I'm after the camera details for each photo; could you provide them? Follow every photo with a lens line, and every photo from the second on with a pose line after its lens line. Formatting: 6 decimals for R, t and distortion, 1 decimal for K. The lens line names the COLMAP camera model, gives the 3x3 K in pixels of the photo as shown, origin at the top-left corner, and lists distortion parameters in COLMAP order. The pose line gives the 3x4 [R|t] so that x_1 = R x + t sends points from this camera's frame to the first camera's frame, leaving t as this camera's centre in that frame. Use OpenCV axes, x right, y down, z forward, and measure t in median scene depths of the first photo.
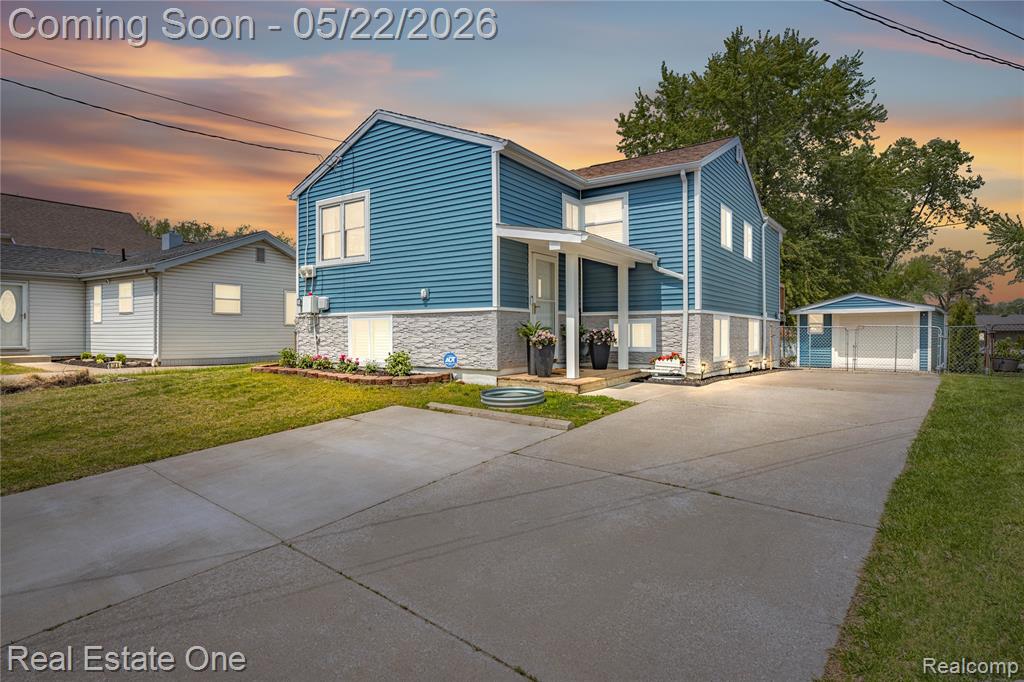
lens RADIAL K [[563.9, 0, 514.2], [0, 563.9, 325.9], [0, 0, 1]] dist [0.007313, -0.004065]
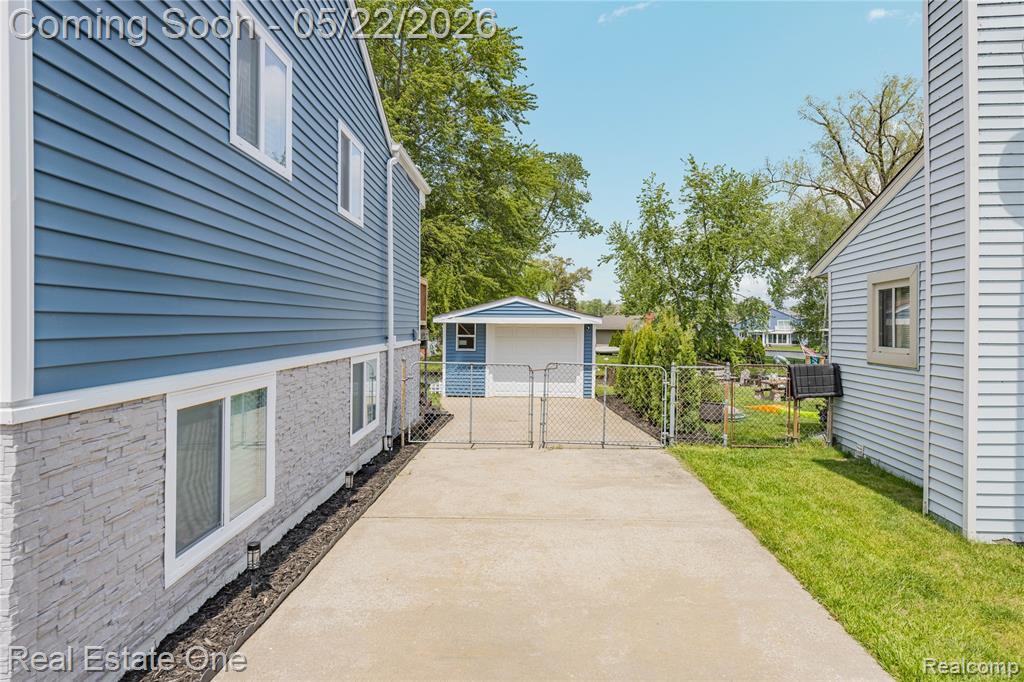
lens RADIAL K [[563.9, 0, 557.3], [0, 563.9, 332.7], [0, 0, 1]] dist [0.007313, -0.004065]
pose [[0.780322, -0.001854, 0.625375, 0.342830], [-0.019043, 0.999461, 0.026724, -0.059420], [-0.625088, -0.032762, 0.779866, 0.723009]]
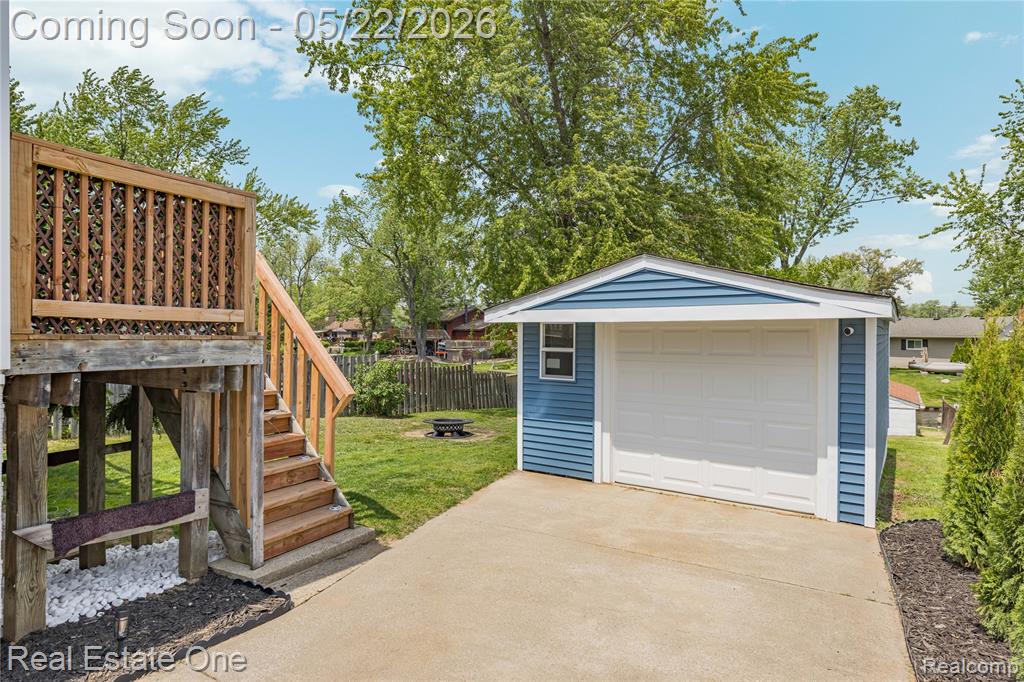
lens RADIAL K [[563.9, 0, 513.2], [0, 563.9, 329.8], [0, 0, 1]] dist [0.007313, -0.004065]
pose [[0.995005, 0.004683, 0.099711, 0.923607], [-0.005732, 0.999931, 0.010234, -0.040025], [-0.099656, -0.010755, 0.994964, 1.288580]]
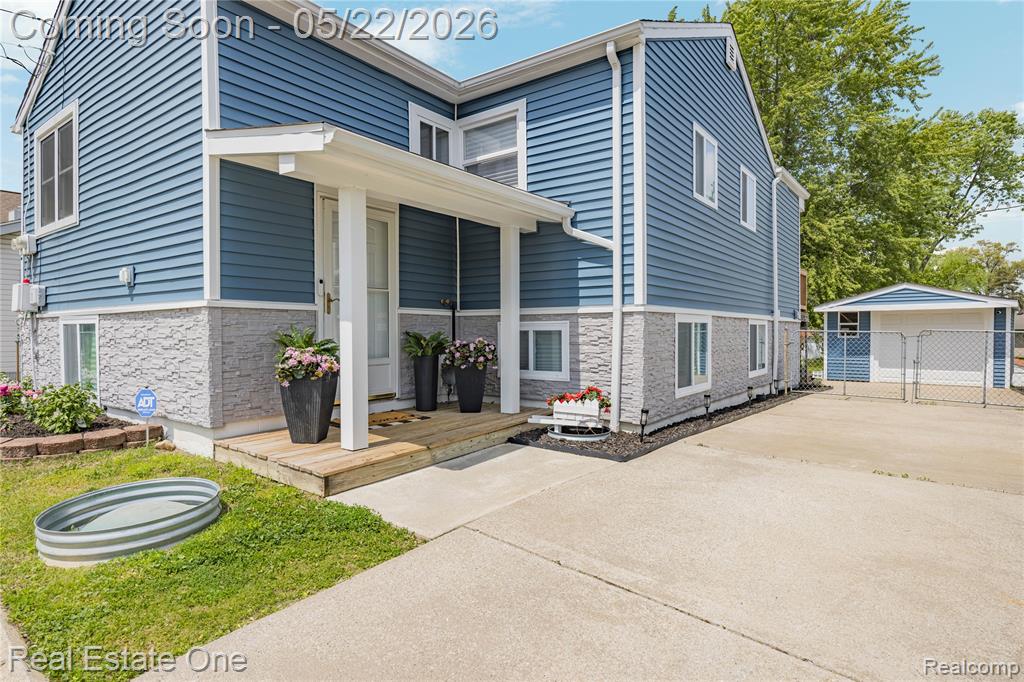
lens RADIAL K [[563.9, 0, 522.4], [0, 563.9, 327.3], [0, 0, 1]] dist [0.007313, -0.004065]
pose [[0.999667, 0.000191, -0.025788, 0.220399], [0.000017, 0.999968, 0.008046, -0.011886], [0.025789, -0.008044, 0.999635, 0.444162]]
